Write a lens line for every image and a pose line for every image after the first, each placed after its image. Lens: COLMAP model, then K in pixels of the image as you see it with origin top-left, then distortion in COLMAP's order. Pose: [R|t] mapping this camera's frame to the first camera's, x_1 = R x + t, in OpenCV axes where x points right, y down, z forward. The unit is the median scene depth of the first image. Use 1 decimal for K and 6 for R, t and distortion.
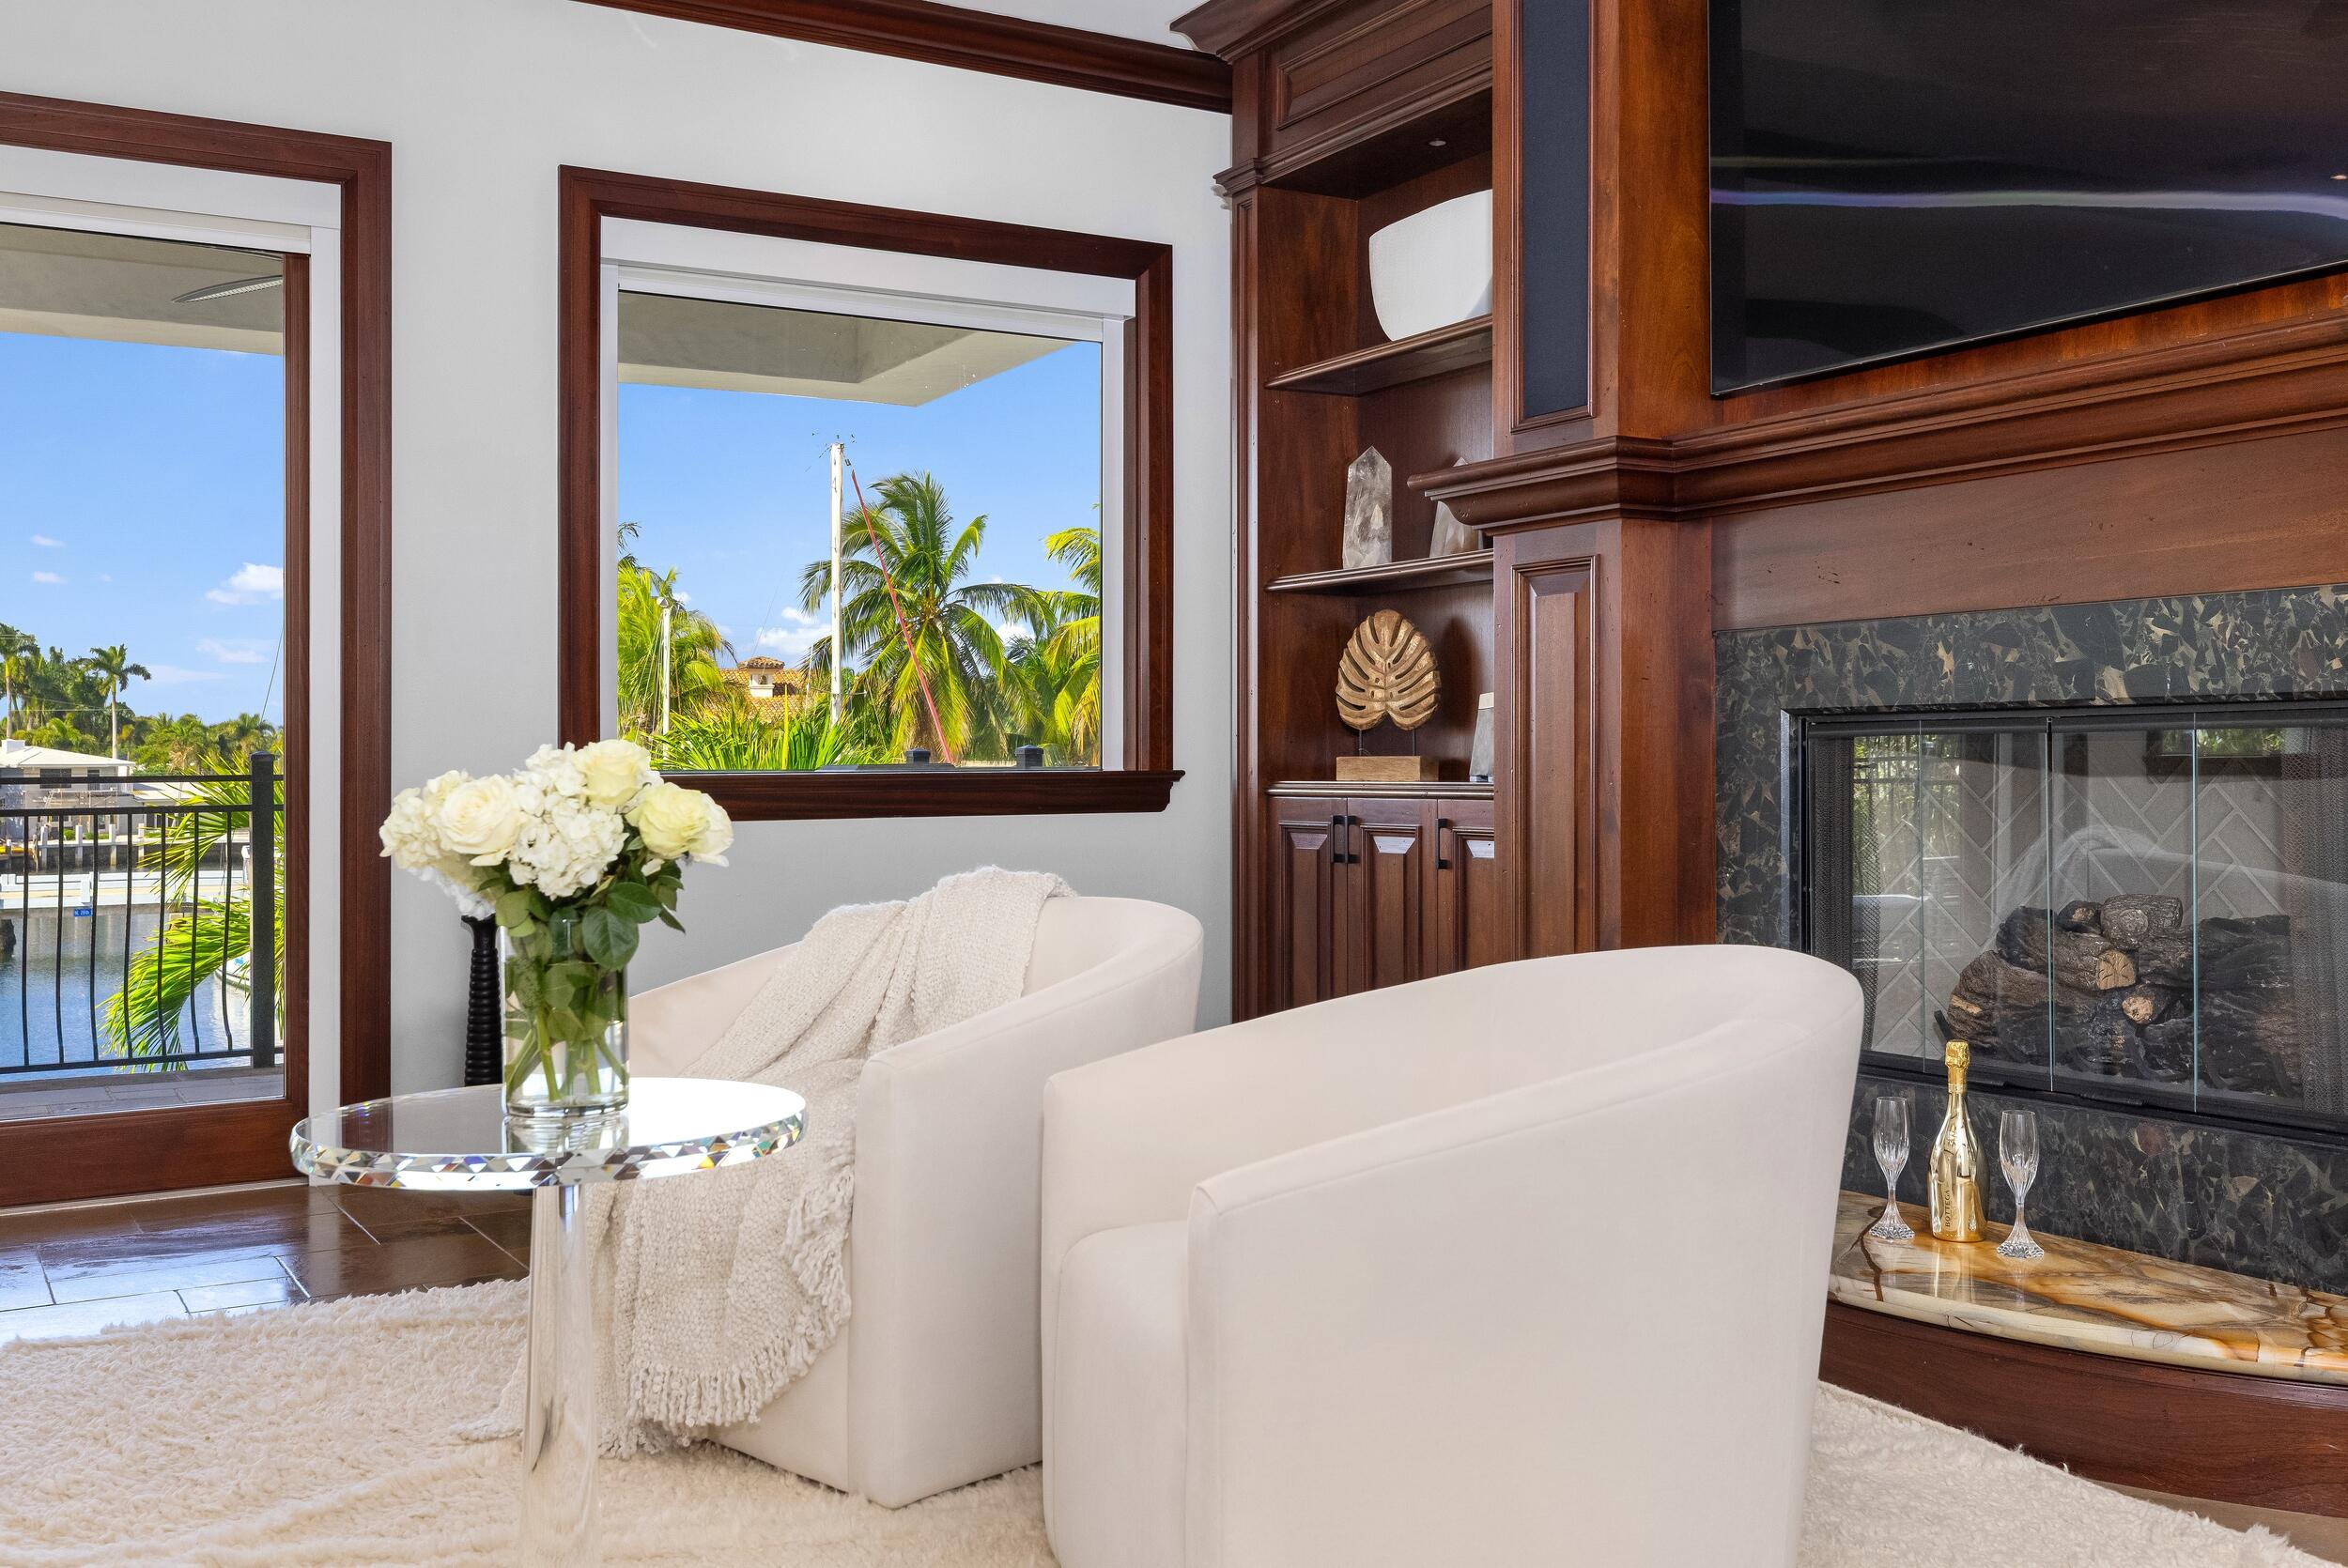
lens RADIAL K [[2173.8, 0, 1174.0], [0, 2173.8, 784.0], [0, 0, 1]] dist [0.000686, 0.008565]
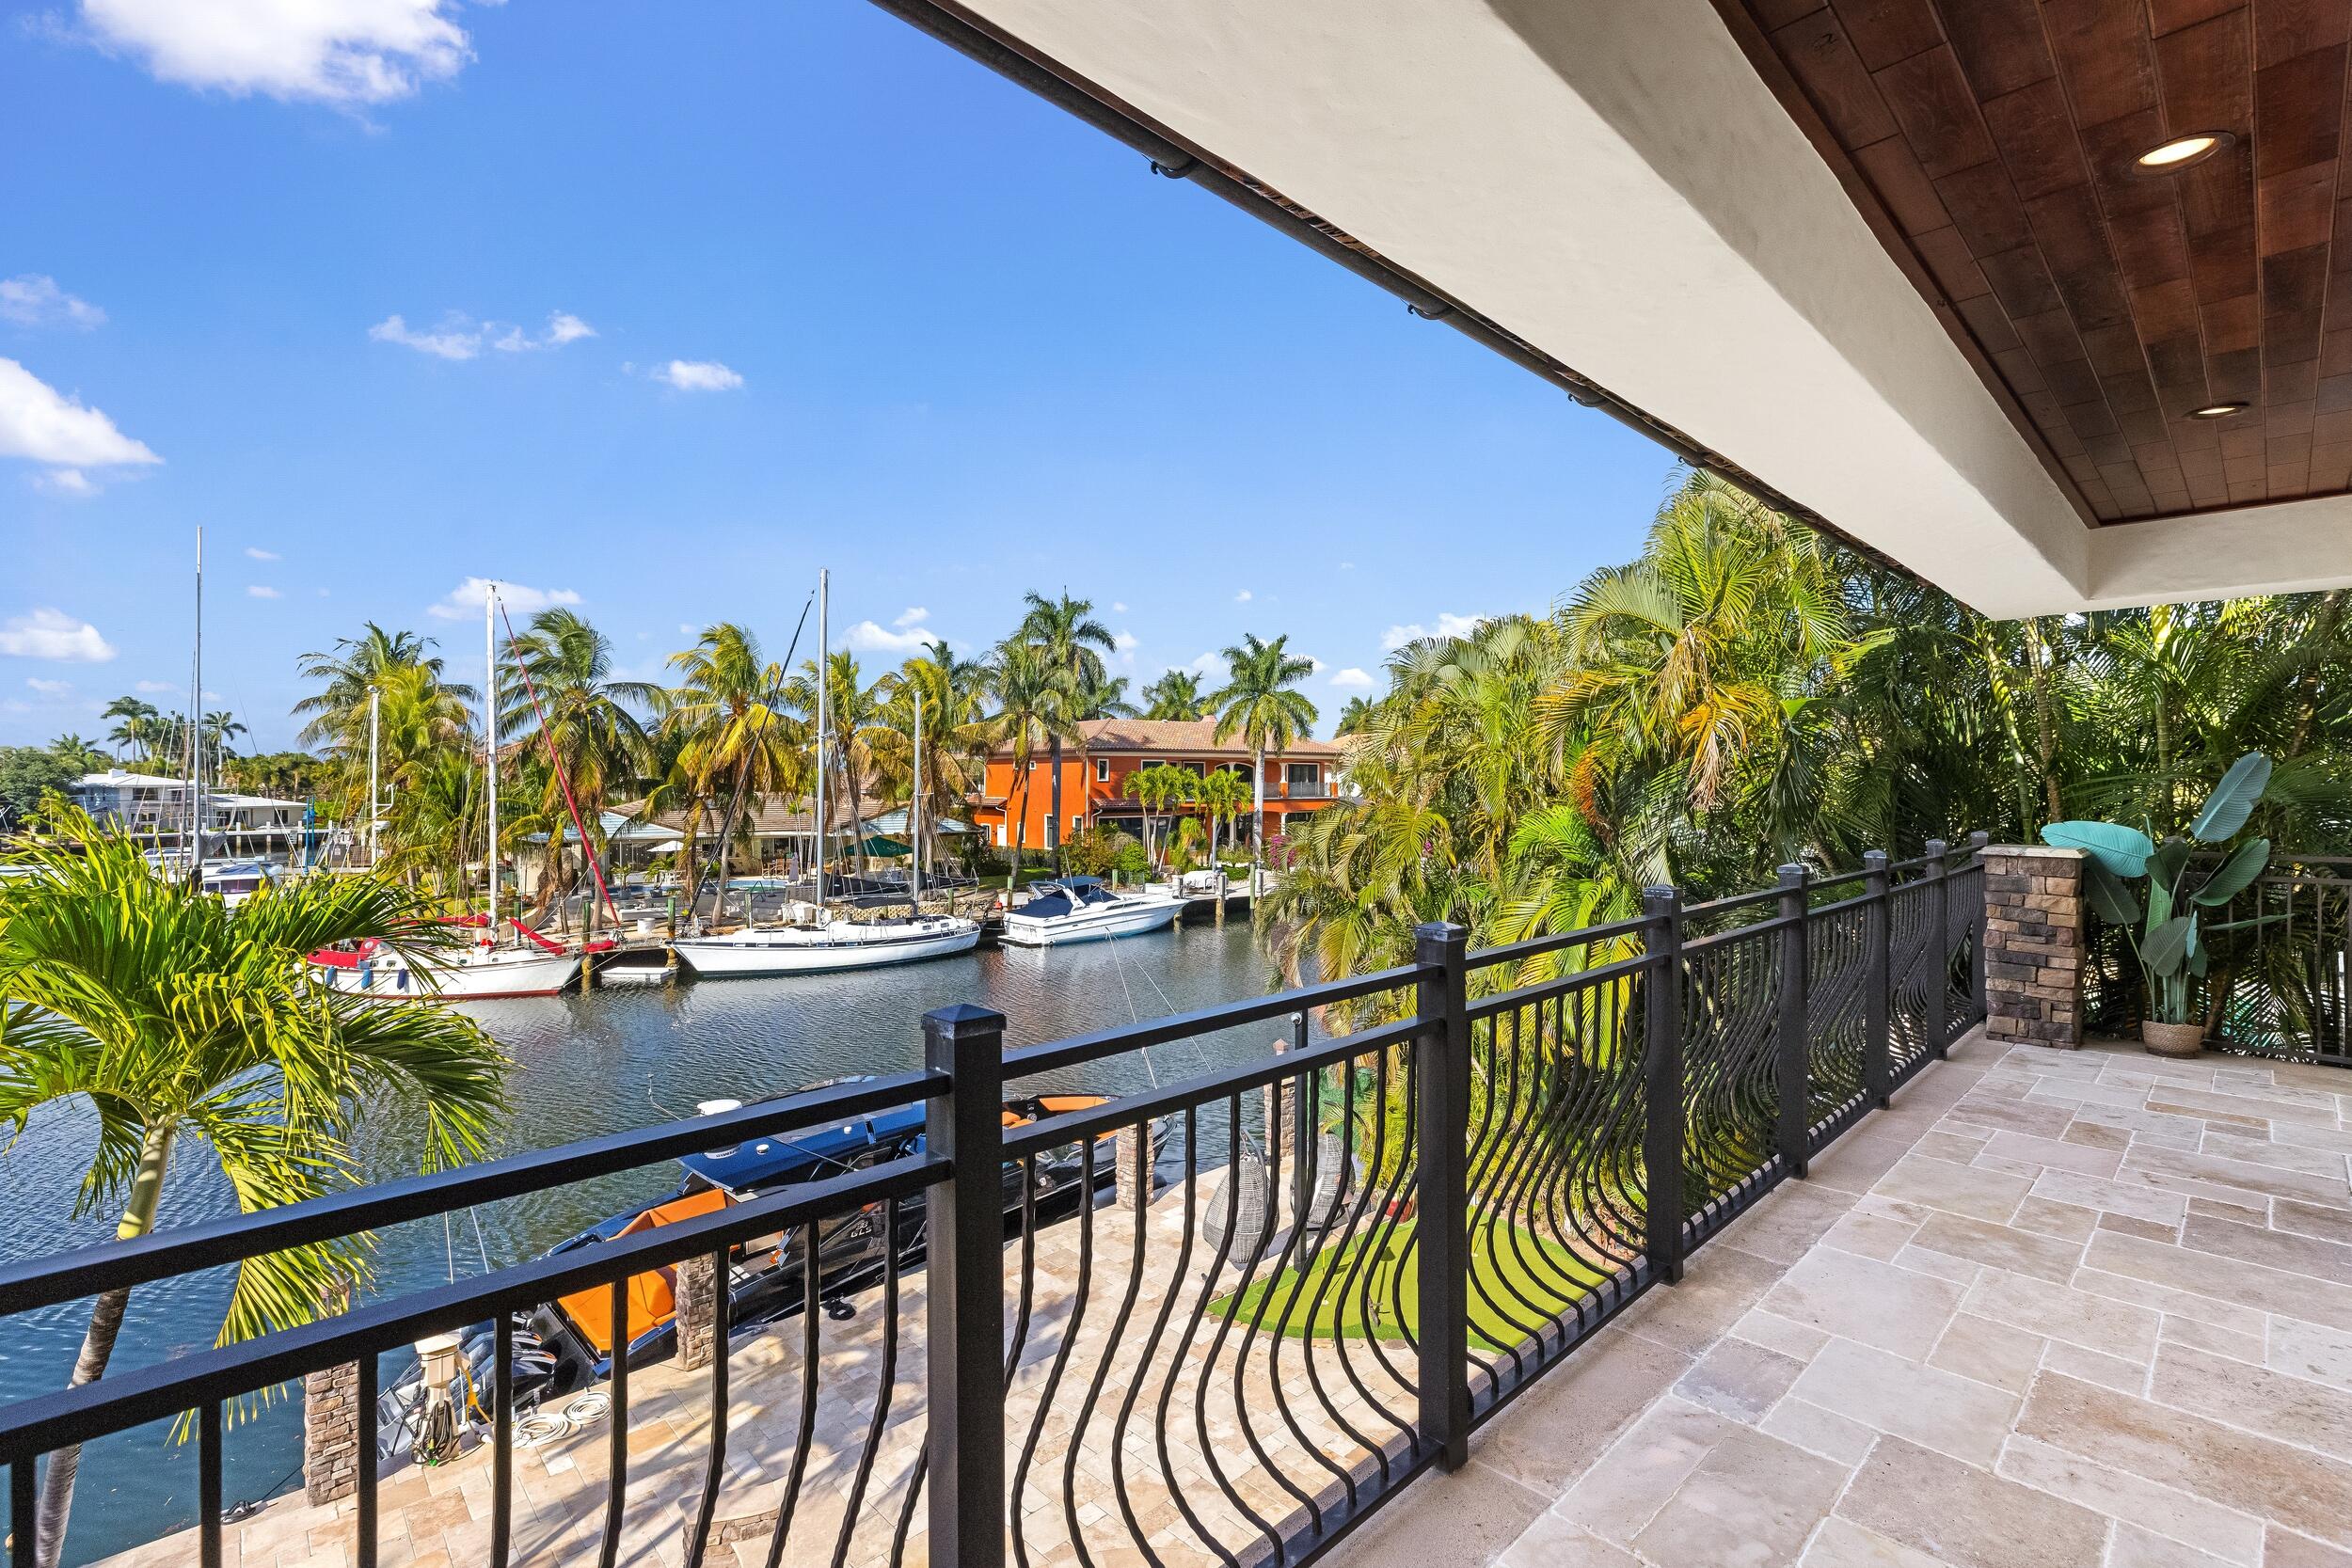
lens RADIAL K [[1055.6, 0, 1173.1], [0, 1055.6, 776.5], [0, 0, 1]] dist [0.000357, -0.000054]
pose [[0.972224, 0.007487, 0.233932, 1.214621], [-0.003644, 0.999851, -0.016854, -0.135253], [-0.234023, 0.015533, 0.972107, 1.763202]]
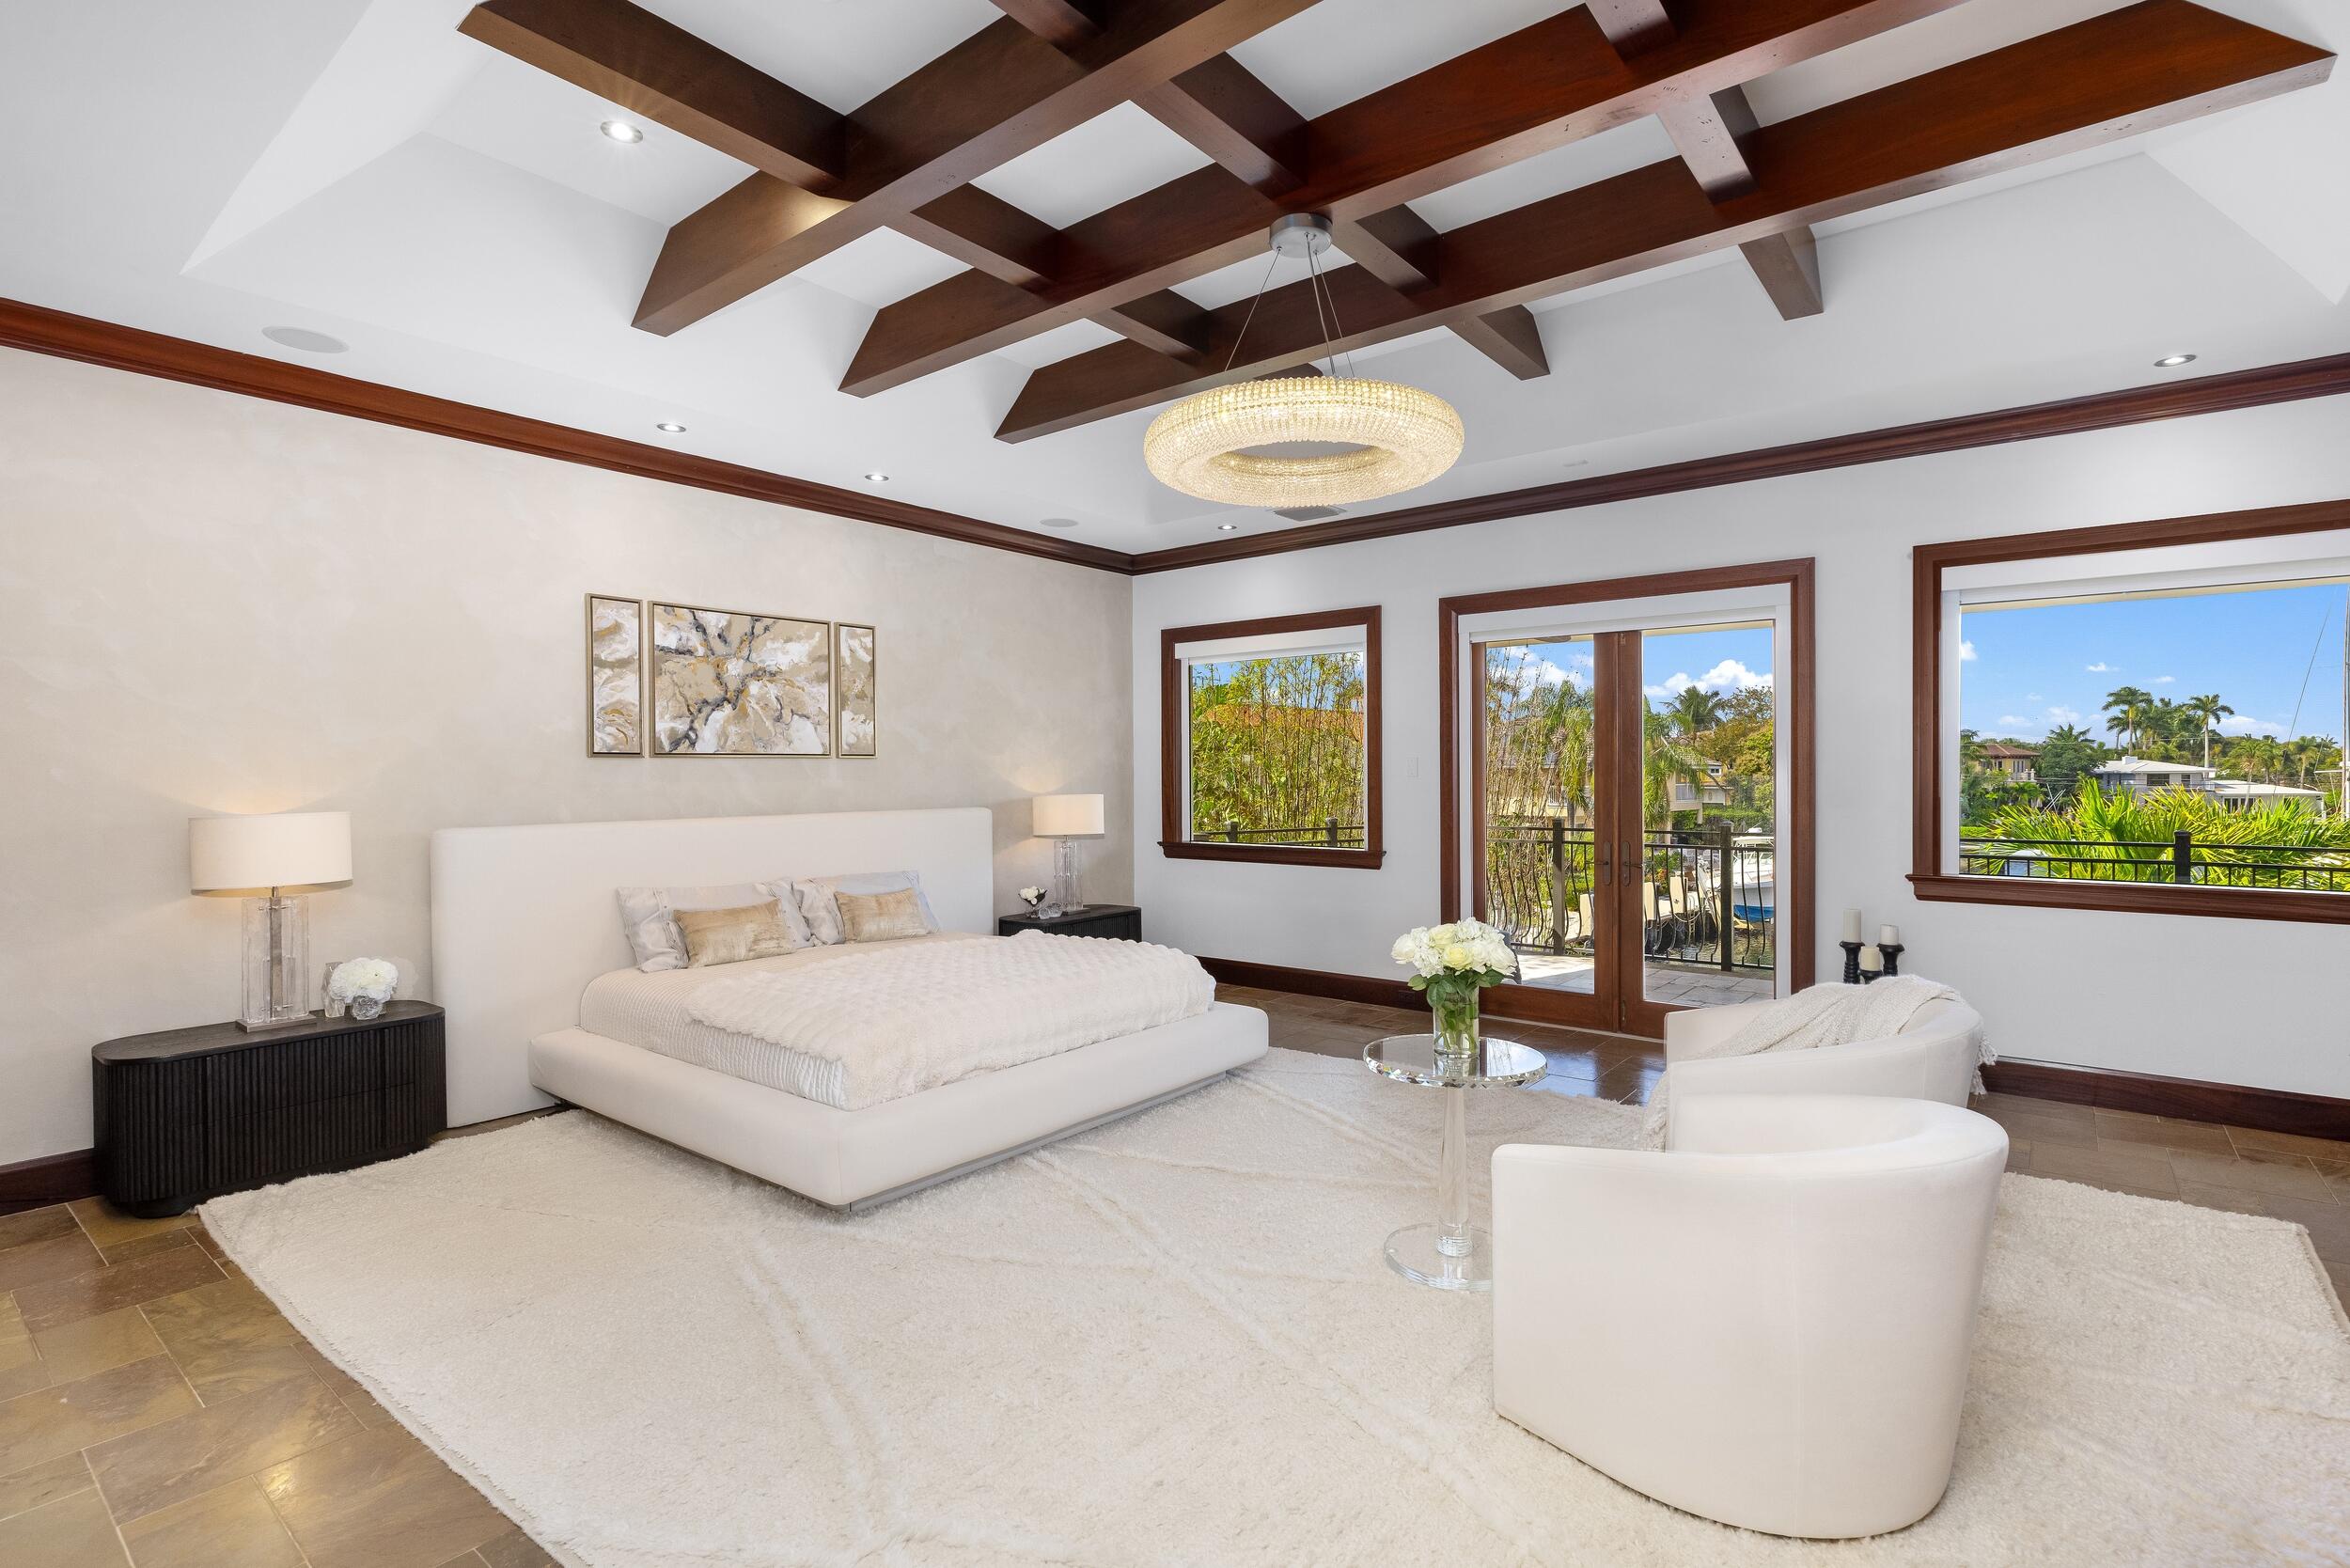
lens RADIAL K [[1124.4, 0, 1175.0], [0, 1124.4, 784.0], [0, 0, 1]] dist [0.002387, 0.000172]
pose [[0.359231, 0.013543, -0.933150, 0.379655], [-0.007759, 0.999903, 0.011525, -0.084306], [0.933216, 0.003100, 0.359302, 0.060705]]
